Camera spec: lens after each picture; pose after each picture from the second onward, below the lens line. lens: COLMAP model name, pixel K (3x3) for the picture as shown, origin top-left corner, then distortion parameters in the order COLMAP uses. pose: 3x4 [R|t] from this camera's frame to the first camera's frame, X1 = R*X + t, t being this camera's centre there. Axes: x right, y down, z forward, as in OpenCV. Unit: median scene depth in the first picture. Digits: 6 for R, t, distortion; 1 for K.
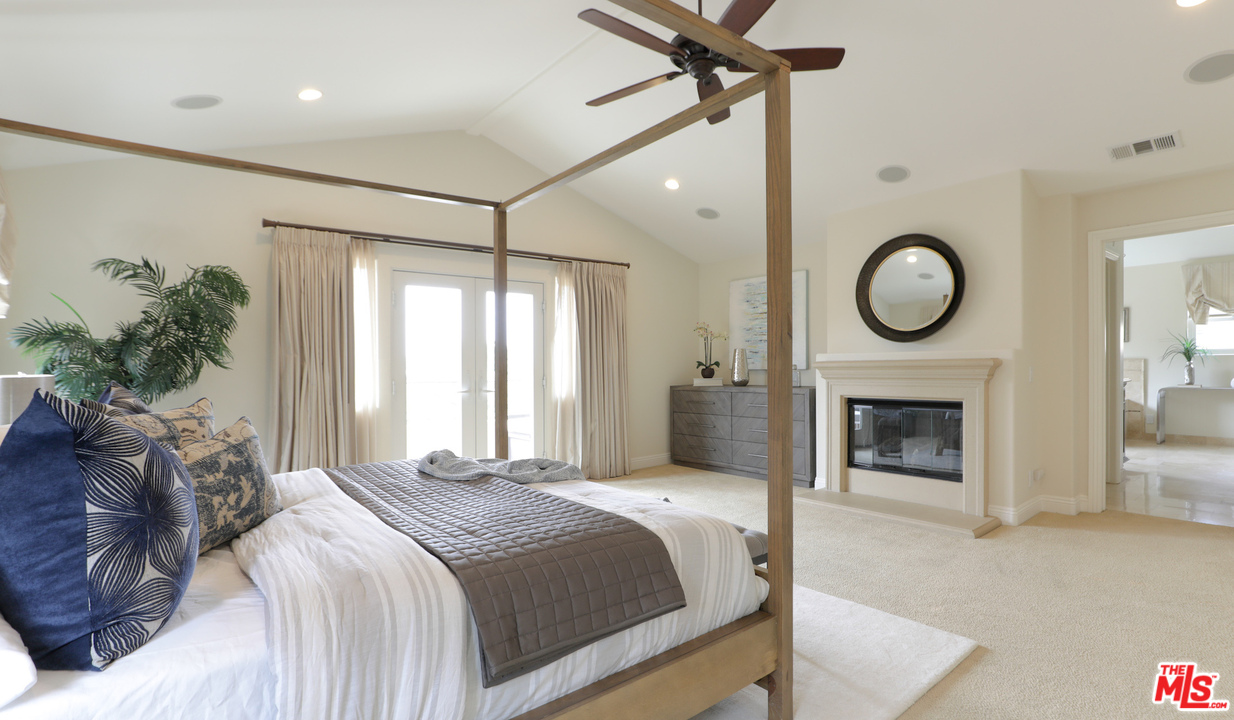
lens RADIAL K [[593.4, 0, 617.0], [0, 593.4, 369.5], [0, 0, 1]] dist [-0.007536, 0.000691]
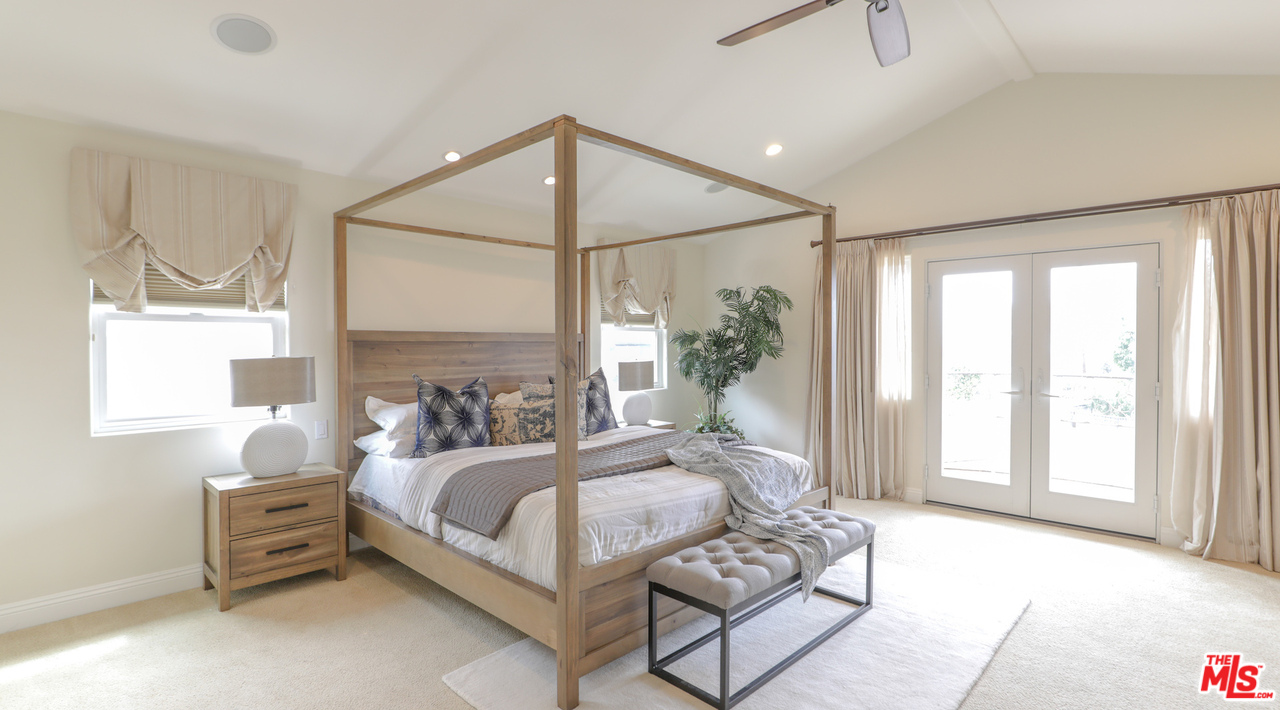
lens RADIAL K [[625.3, 0, 641.3], [0, 625.3, 349.6], [0, 0, 1]] dist [-0.002129, -0.000249]
pose [[0.109458, 0.030342, -0.993528, 0.463645], [-0.009865, 0.999518, 0.029438, -0.037712], [0.993942, 0.006579, 0.109705, 0.319401]]
